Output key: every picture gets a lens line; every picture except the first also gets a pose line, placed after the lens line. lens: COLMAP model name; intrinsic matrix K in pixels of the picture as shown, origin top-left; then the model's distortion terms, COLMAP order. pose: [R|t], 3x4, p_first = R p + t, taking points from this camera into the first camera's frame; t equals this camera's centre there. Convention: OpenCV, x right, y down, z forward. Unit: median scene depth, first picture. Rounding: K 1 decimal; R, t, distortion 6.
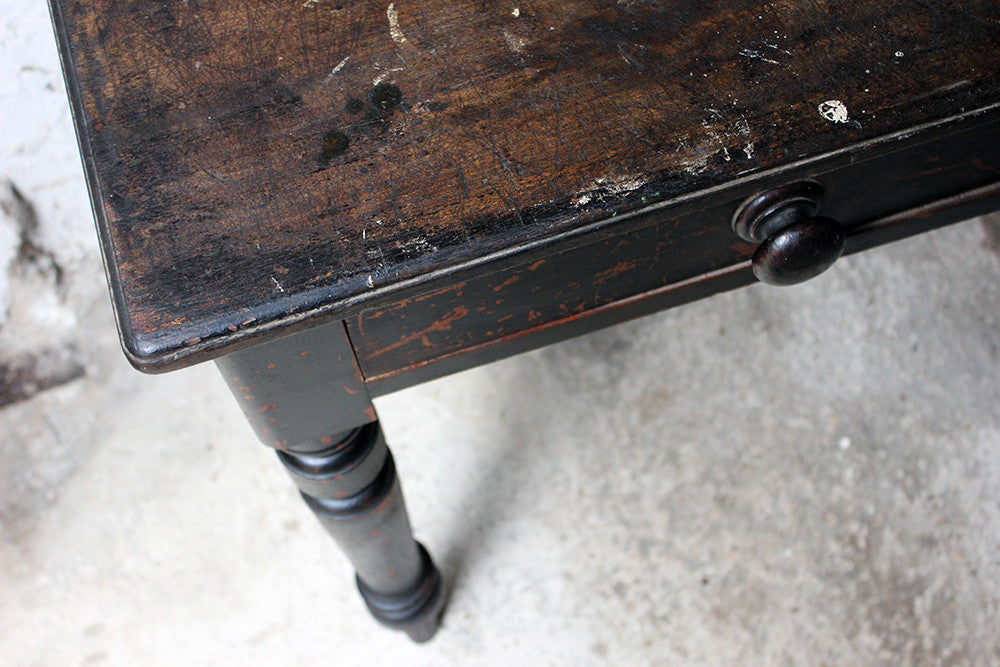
lens RADIAL K [[1417.2, 0, 501.1], [0, 1417.2, 333.9], [0, 0, 1]] dist [-0.025401, -0.038998]
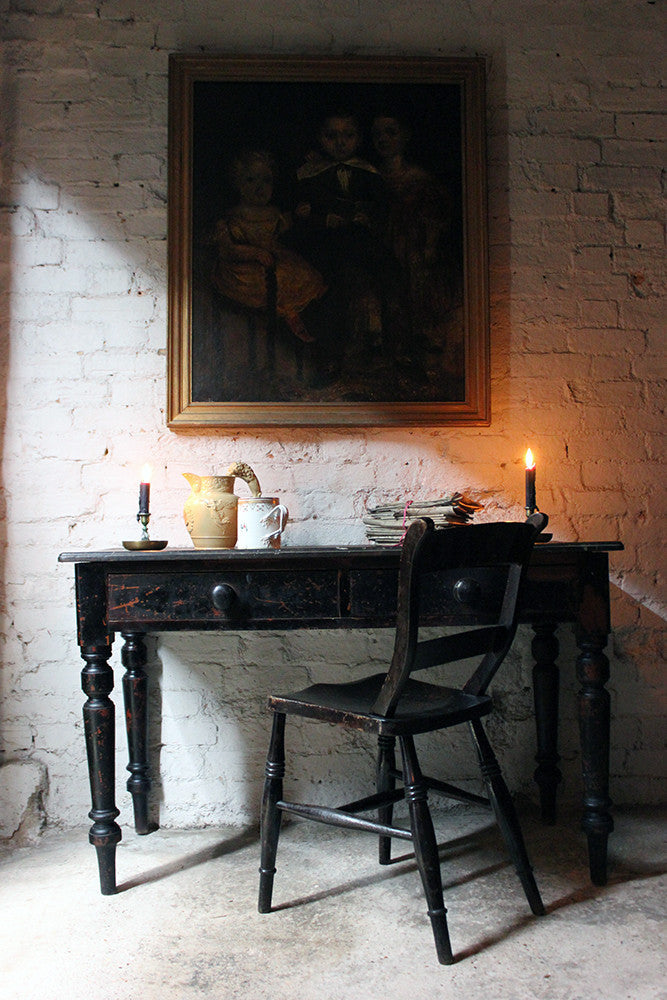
lens RADIAL K [[1032.5, 0, 339.1], [0, 1032.5, 522.6], [0, 0, 1]] dist [-0.125287, 0.156813]
pose [[0.960559, 0.032392, -0.276183, 0.724233], [-0.260744, 0.450075, -0.854076, 1.219847], [0.096638, 0.892403, 0.440770, -0.227021]]
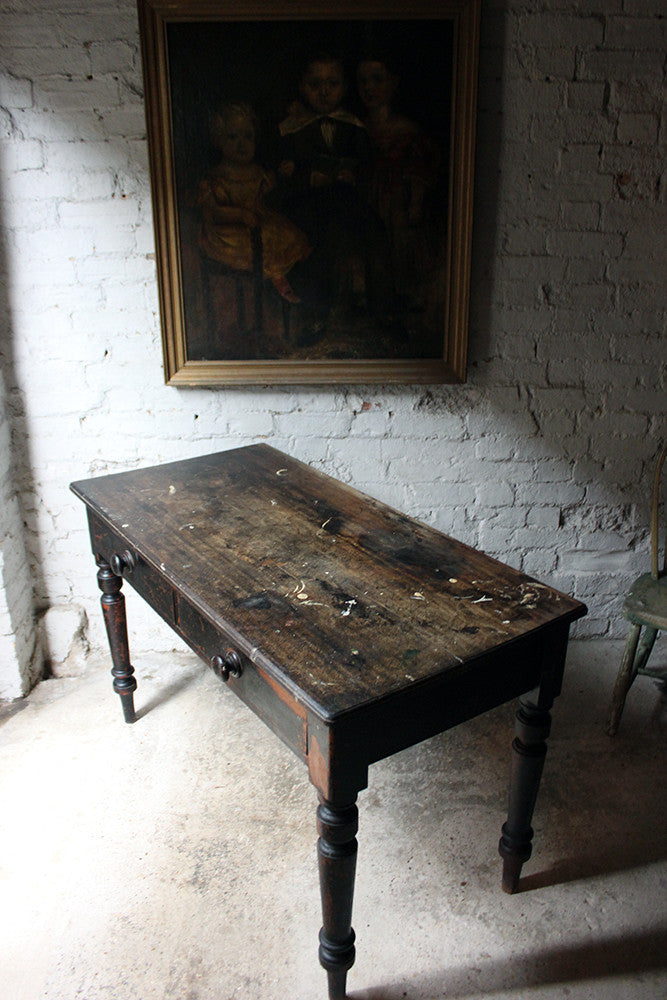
lens RADIAL K [[813.2, 0, 334.1], [0, 813.2, 511.2], [0, 0, 1]] dist [-0.170524, 0.138367]
pose [[0.952229, 0.157153, -0.261845, 0.681255], [-0.286551, 0.756257, -0.588186, 0.669221], [0.105587, 0.635120, 0.765163, -0.537598]]
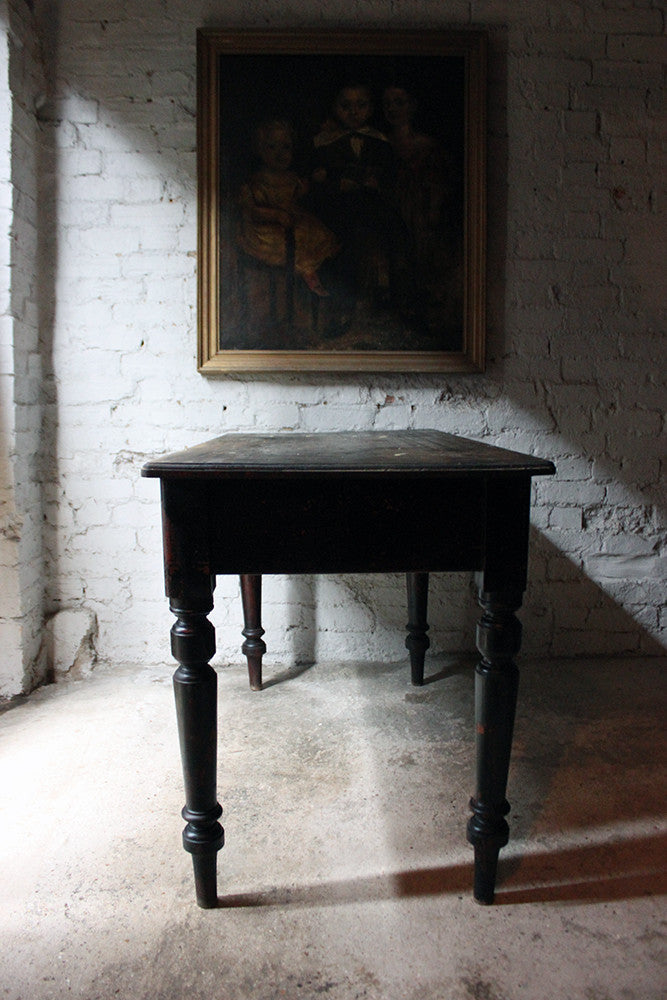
lens RADIAL K [[818.2, 0, 332.5], [0, 818.2, 516.6], [0, 0, 1]] dist [-0.168311, 0.142888]
pose [[0.952779, 0.089255, -0.290252, 0.684838], [-0.288353, 0.565614, -0.772615, 1.041201], [0.095211, 0.819826, 0.564642, -0.164607]]
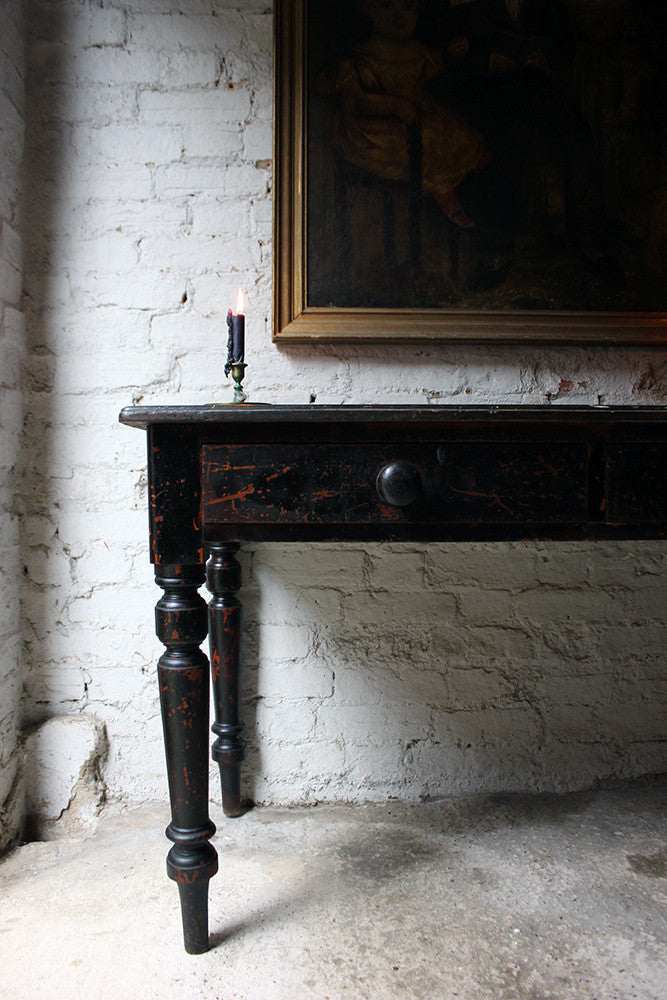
lens RADIAL K [[814.4, 0, 331.7], [0, 814.4, 516.2], [0, 0, 1]] dist [-0.168498, 0.143502]
pose [[0.956455, 0.057873, -0.286086, 0.274401], [-0.276063, 0.497651, -0.822273, 0.599696], [0.094783, 0.865445, 0.491957, 0.216660]]
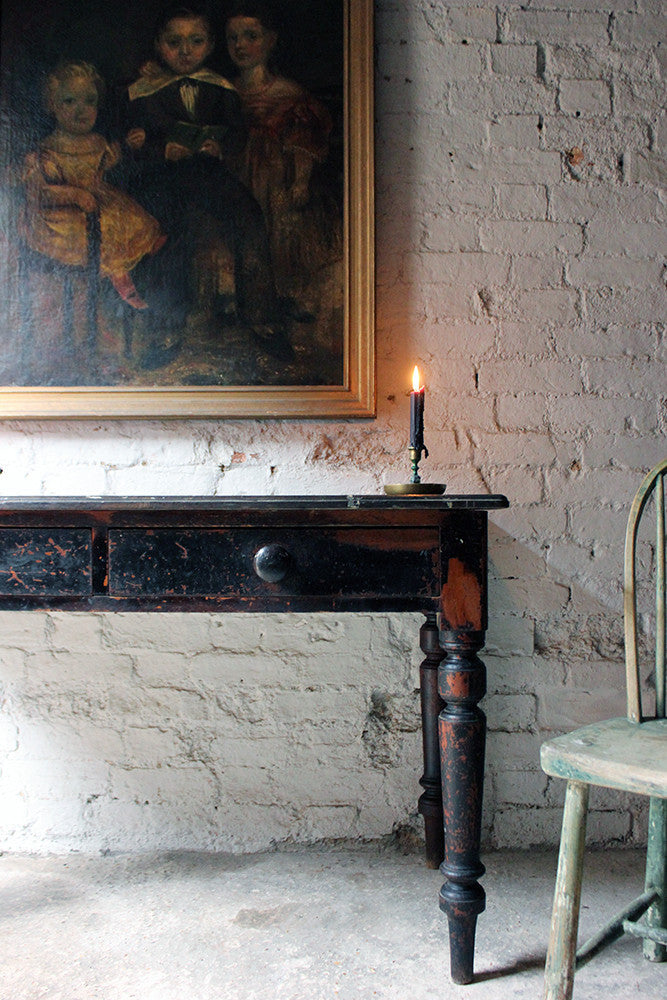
lens RADIAL K [[965.5, 0, 334.8], [0, 965.5, 520.6], [0, 0, 1]] dist [-0.147115, 0.160952]
pose [[0.946064, 0.050396, -0.320036, 0.864478], [-0.306251, 0.461402, -0.832657, 0.664847], [0.105703, 0.885758, 0.451950, 0.100443]]
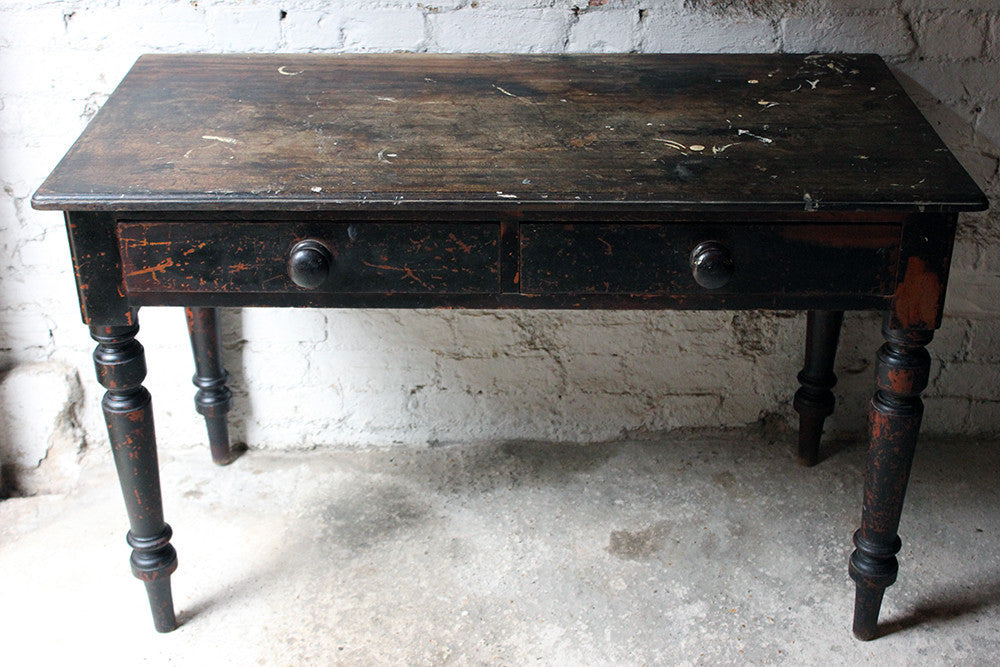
lens RADIAL K [[1395.1, 0, 510.1], [0, 1395.1, 339.0], [0, 0, 1]] dist [-0.049081, 0.001910]
pose [[0.950340, 0.189474, -0.246887, 0.633444], [-0.295369, 0.799030, -0.523745, 0.647963], [0.098034, 0.570658, 0.815315, -0.444432]]
